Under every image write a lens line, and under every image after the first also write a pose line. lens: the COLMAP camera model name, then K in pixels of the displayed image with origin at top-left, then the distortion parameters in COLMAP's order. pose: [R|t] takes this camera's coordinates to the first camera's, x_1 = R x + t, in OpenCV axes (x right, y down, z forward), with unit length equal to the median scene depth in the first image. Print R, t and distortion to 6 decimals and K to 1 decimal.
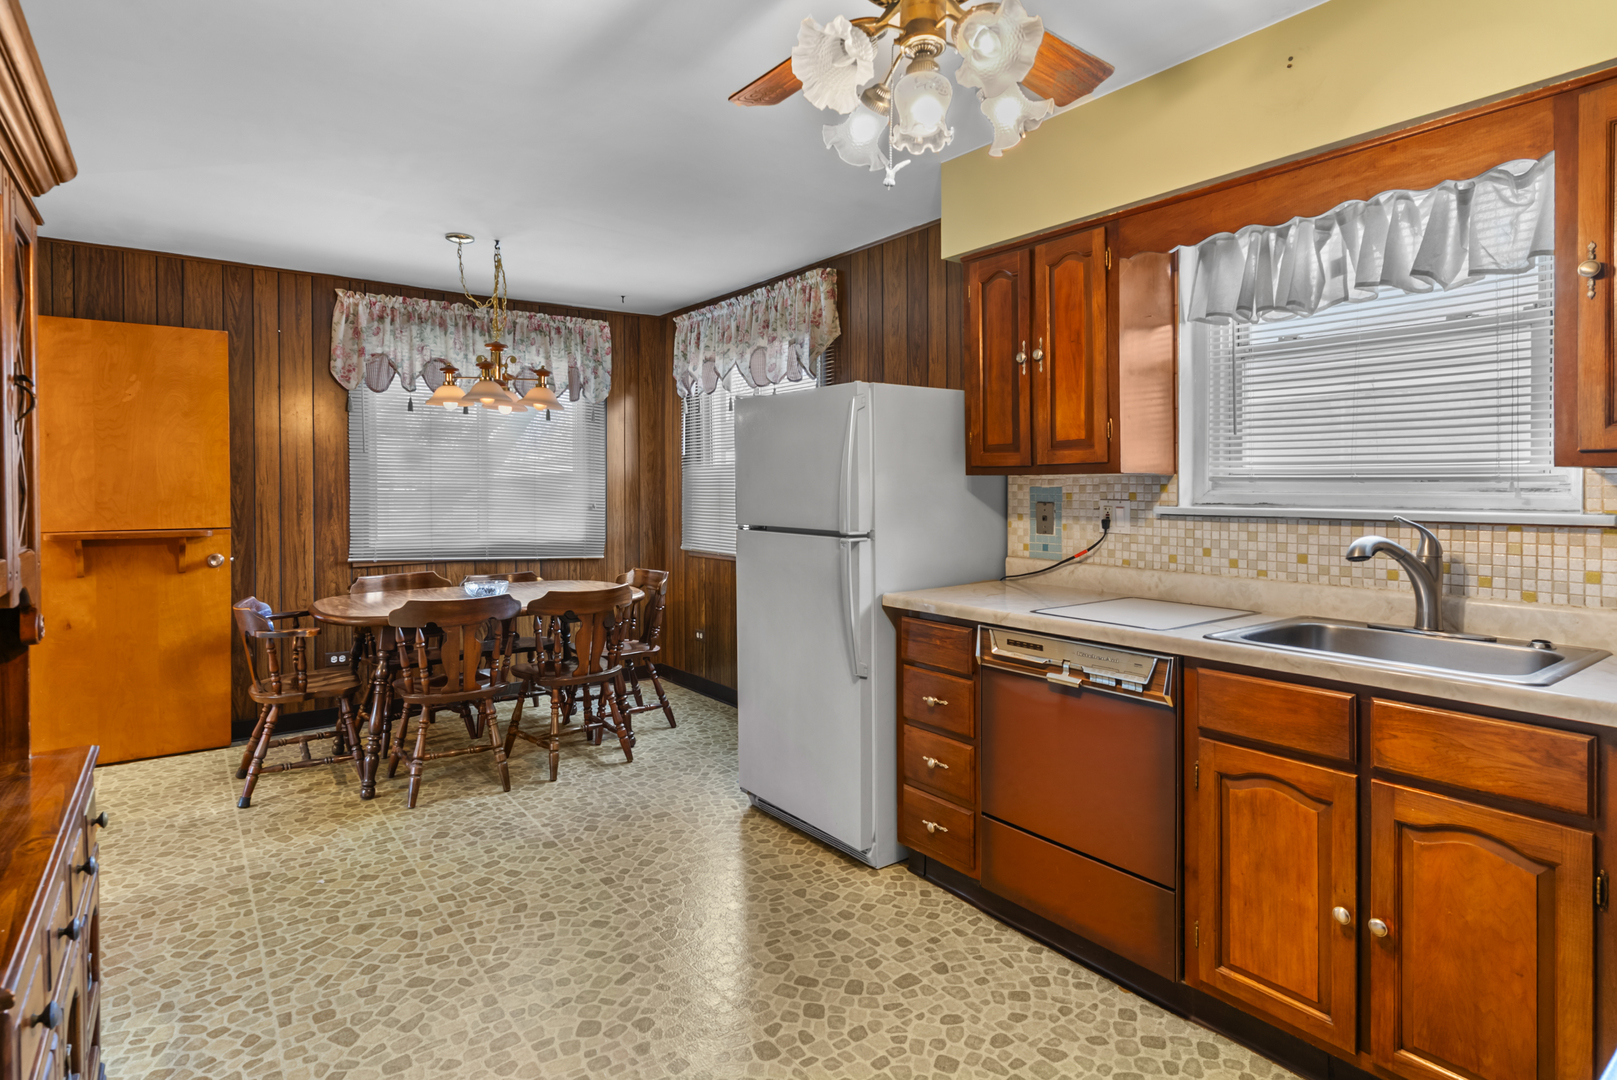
lens RADIAL K [[855.2, 0, 805.3], [0, 855.2, 505.2], [0, 0, 1]] dist [-0.000987, 0.000905]
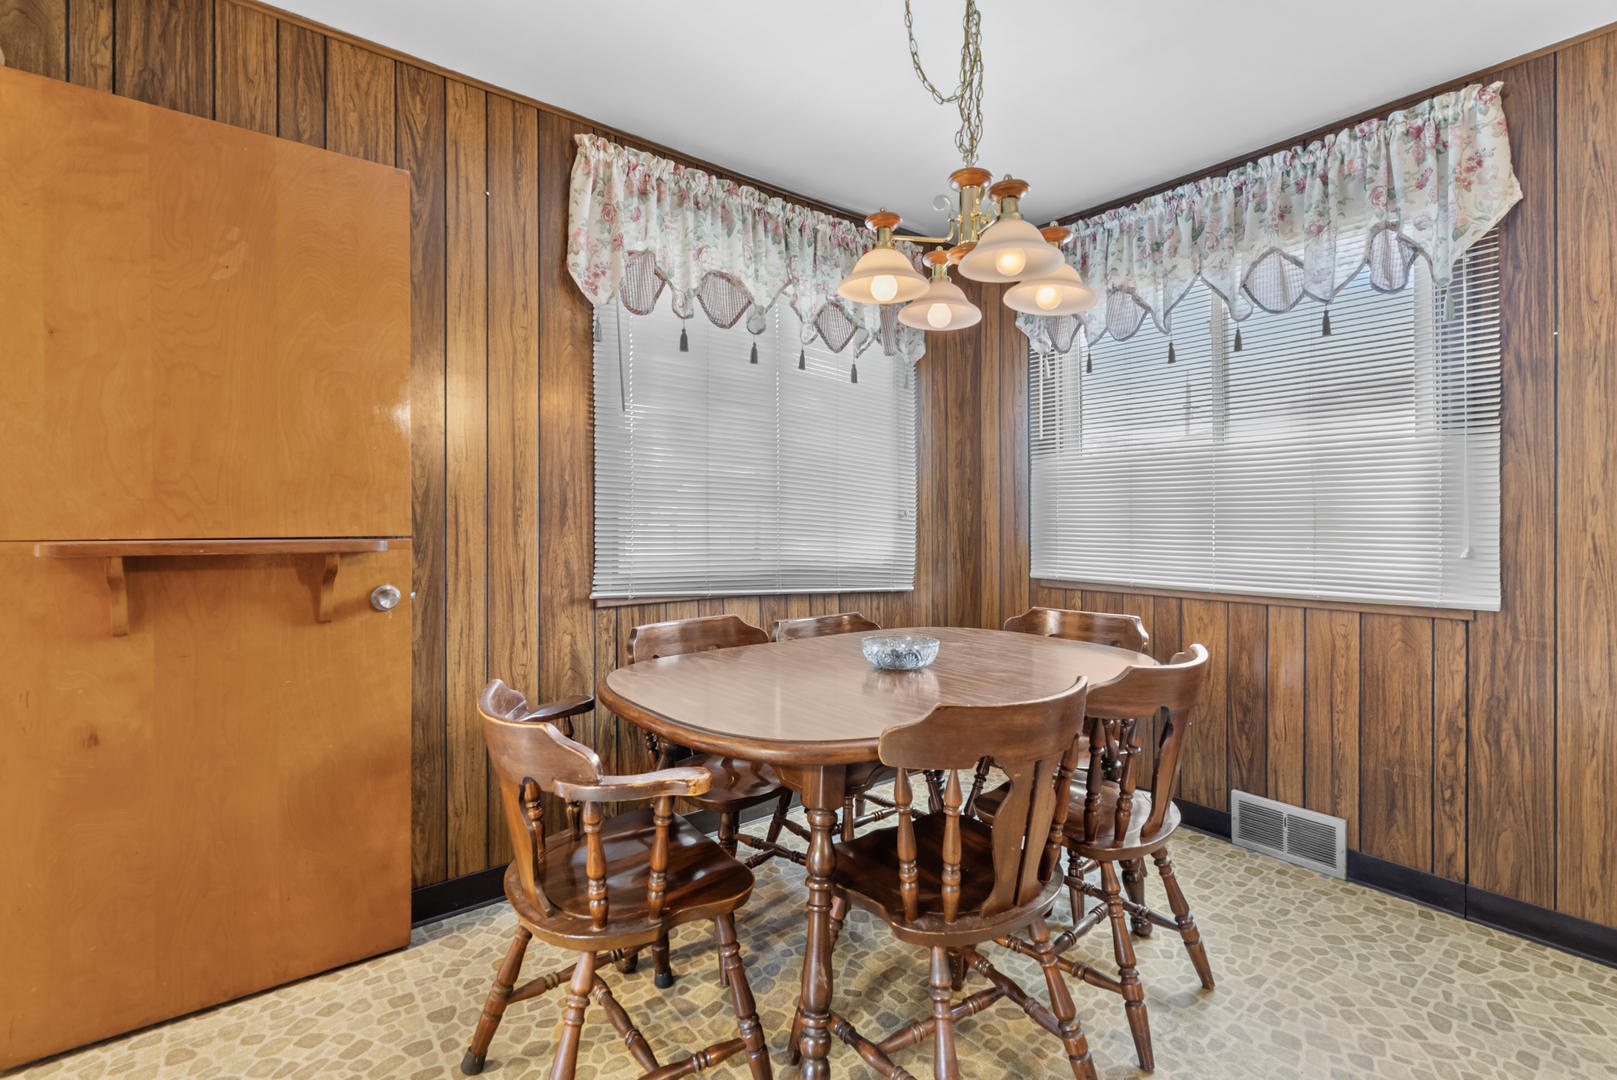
lens RADIAL K [[741.0, 0, 809.0], [0, 741.0, 532.2], [0, 0, 1]] dist [-0.004515, 0.000140]
pose [[0.999100, 0.004229, 0.042201, -0.366355], [-0.003879, 0.999957, -0.008374, 0.021942], [-0.042235, 0.008203, 0.999074, 0.435462]]
